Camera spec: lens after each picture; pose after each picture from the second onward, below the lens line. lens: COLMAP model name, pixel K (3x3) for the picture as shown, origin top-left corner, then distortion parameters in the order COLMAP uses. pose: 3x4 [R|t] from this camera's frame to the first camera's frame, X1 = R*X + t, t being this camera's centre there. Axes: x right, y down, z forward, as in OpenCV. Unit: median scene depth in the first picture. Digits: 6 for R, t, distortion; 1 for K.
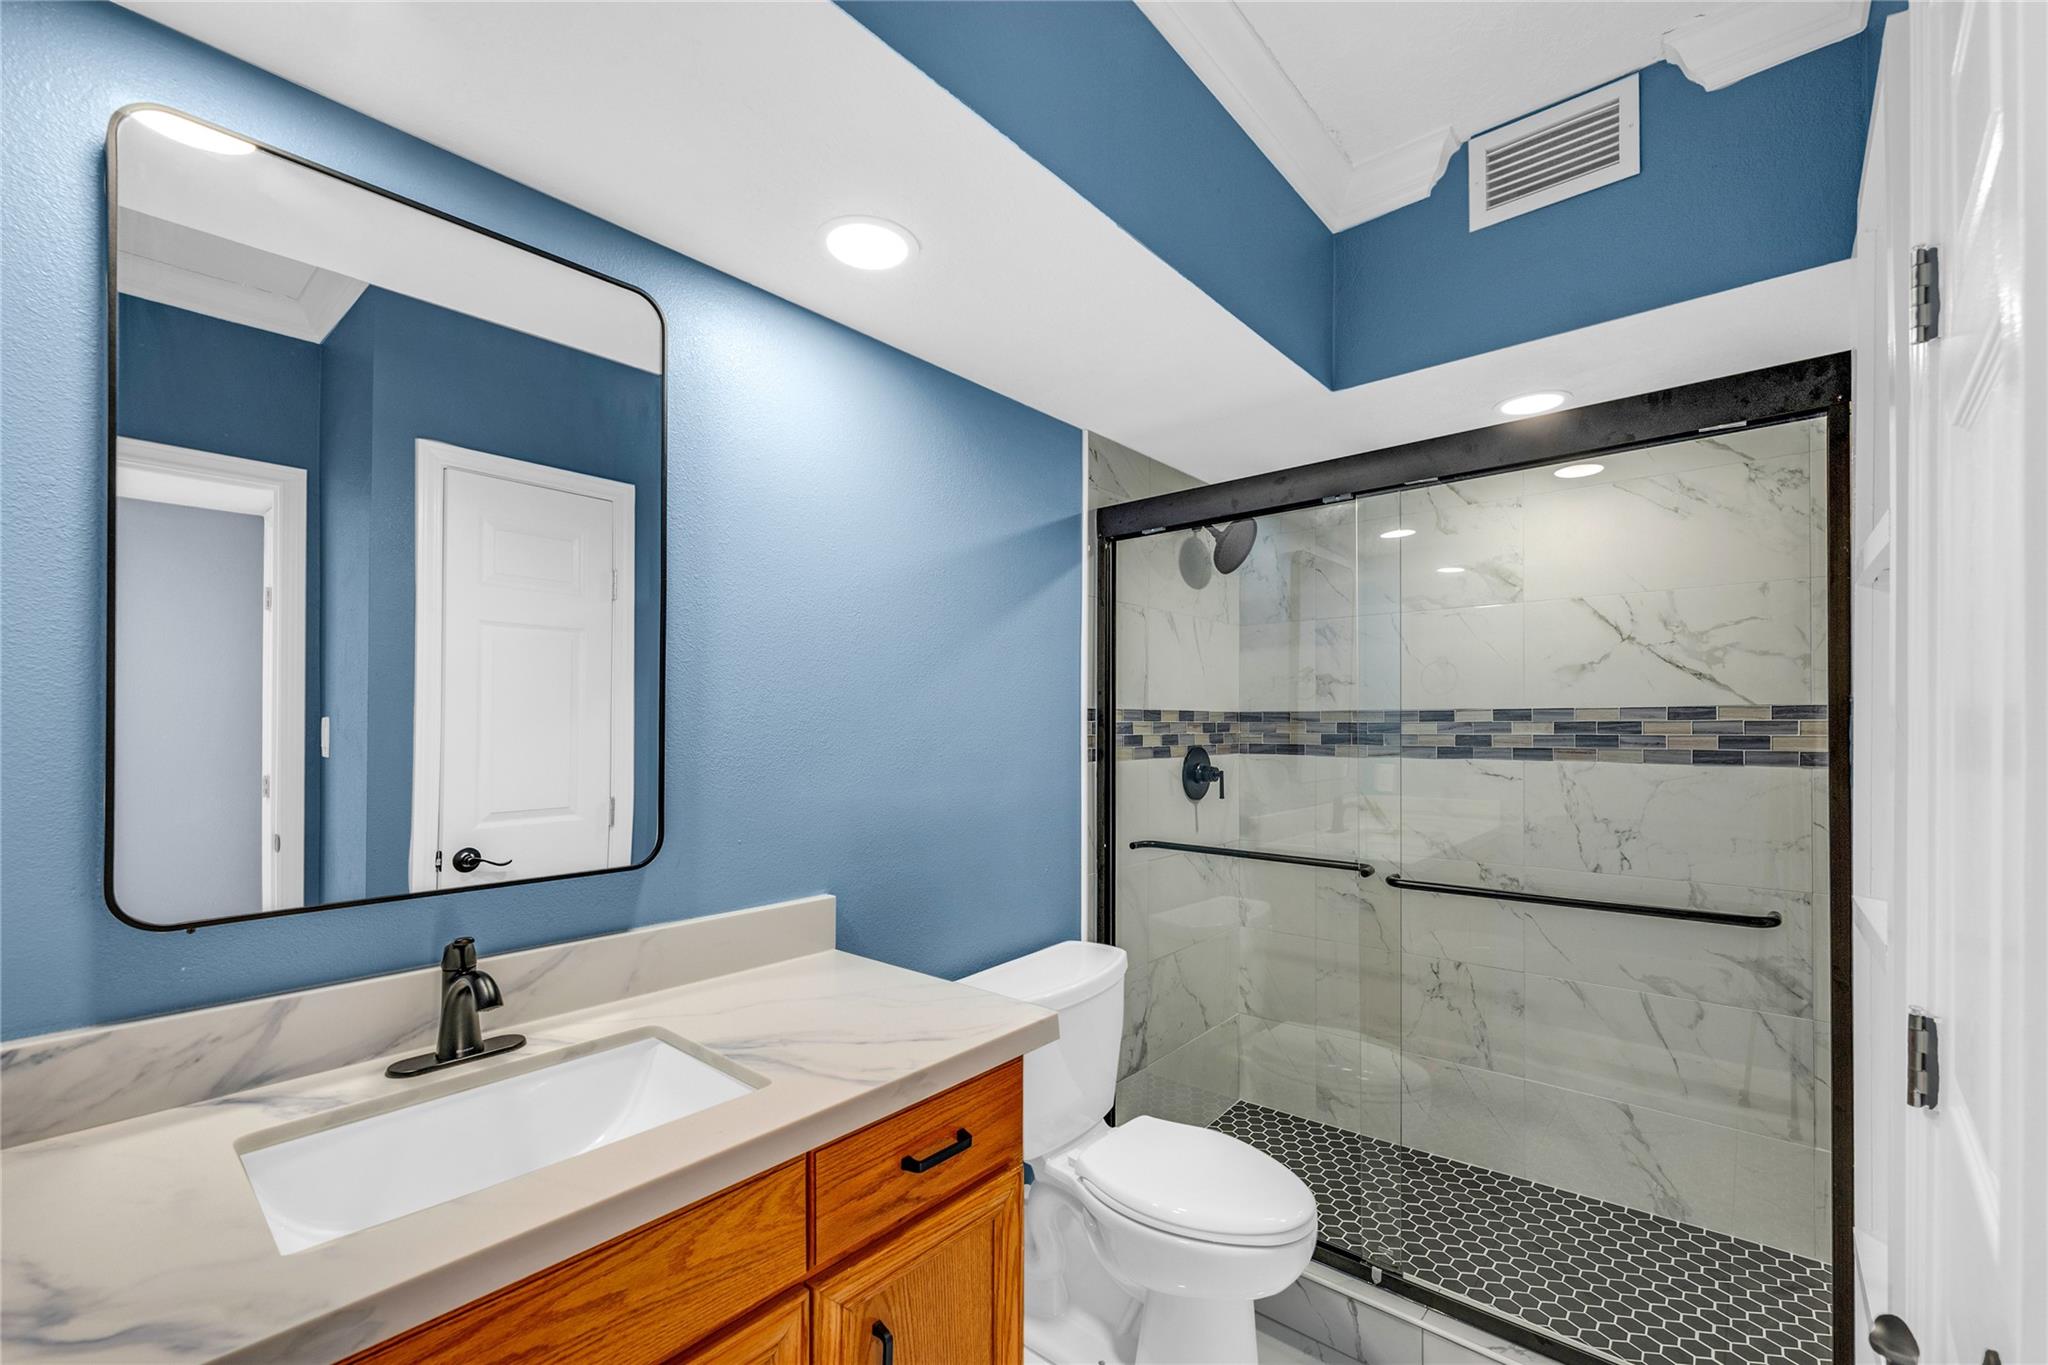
lens RADIAL K [[848.2, 0, 1032.9], [0, 848.2, 710.8], [0, 0, 1]] dist [0.001021, 0.000242]
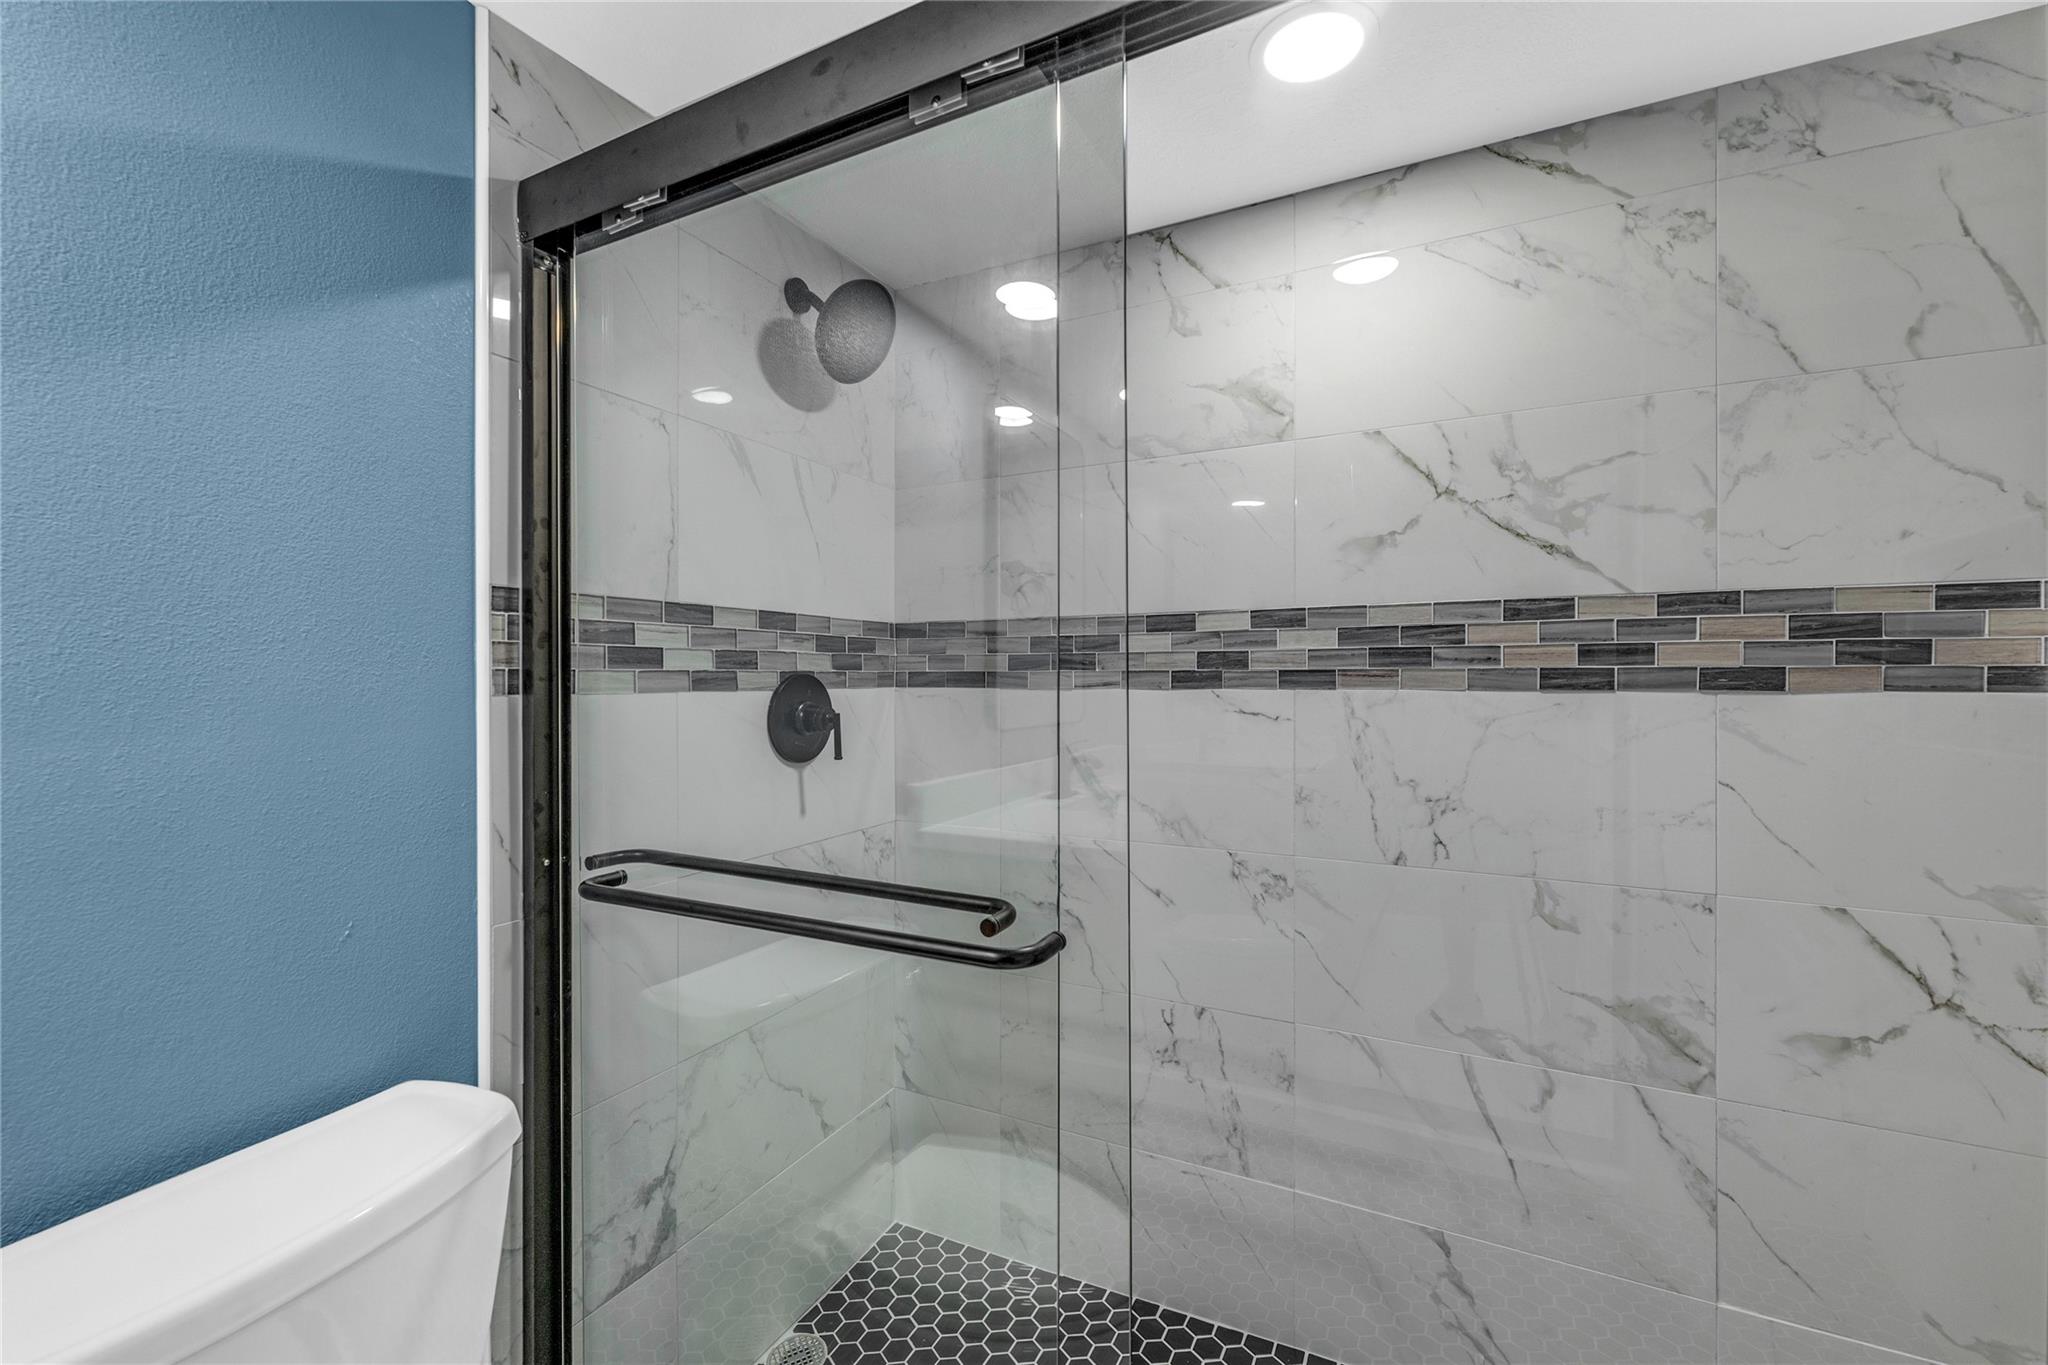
lens RADIAL K [[846.9, 0, 1029.2], [0, 846.9, 662.0], [0, 0, 1]] dist [-0.000224, 0.000077]
pose [[0.972893, 0.002047, 0.231246, 0.242352], [-0.002139, 0.999998, 0.000148, 0.038541], [-0.231245, -0.000638, 0.972895, 0.435697]]
